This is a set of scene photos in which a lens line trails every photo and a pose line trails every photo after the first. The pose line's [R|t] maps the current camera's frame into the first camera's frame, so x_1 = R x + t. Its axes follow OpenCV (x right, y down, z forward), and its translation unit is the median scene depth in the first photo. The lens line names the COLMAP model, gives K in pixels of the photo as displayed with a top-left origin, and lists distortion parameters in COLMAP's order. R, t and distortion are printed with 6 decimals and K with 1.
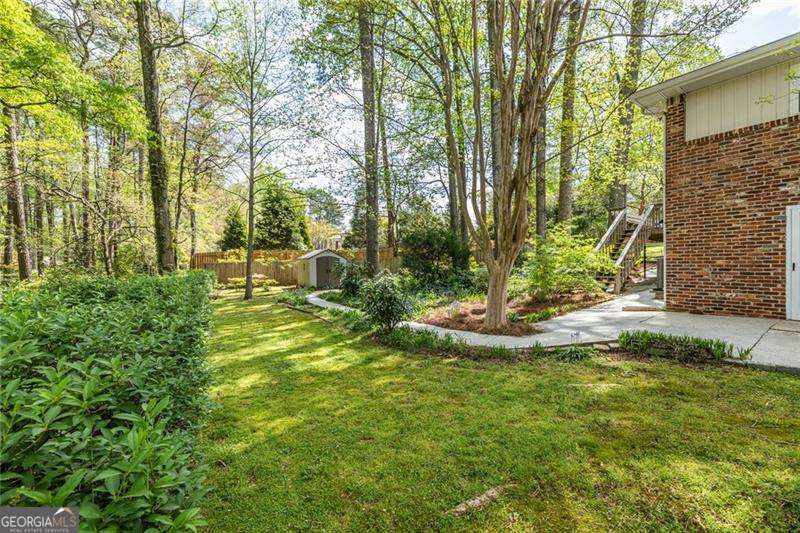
lens RADIAL K [[335.8, 0, 394.3], [0, 335.8, 272.6], [0, 0, 1]] dist [0.000859, 0.000131]
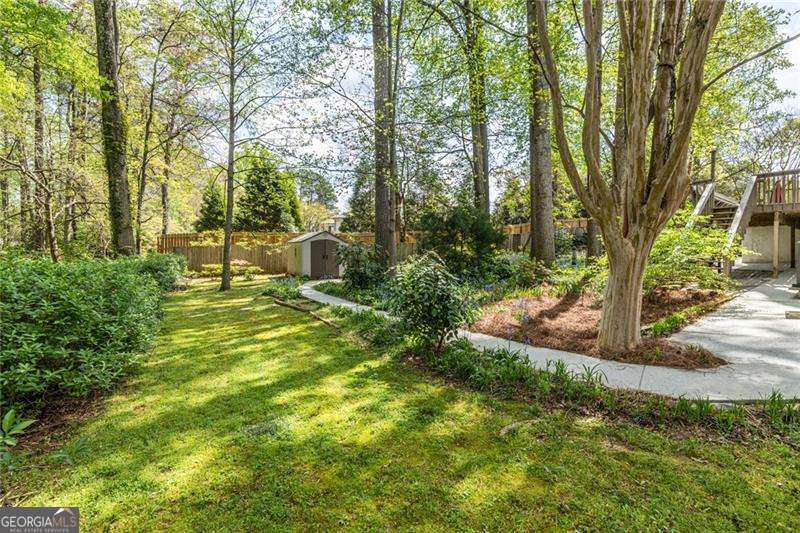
lens RADIAL K [[335.8, 0, 407.7], [0, 335.8, 261.8], [0, 0, 1]] dist [0.000859, 0.000131]
pose [[0.997602, 0.011588, 0.068236, -0.049920], [-0.011679, 0.999931, 0.000948, 0.004061], [-0.068221, -0.001742, 0.997669, 0.156517]]
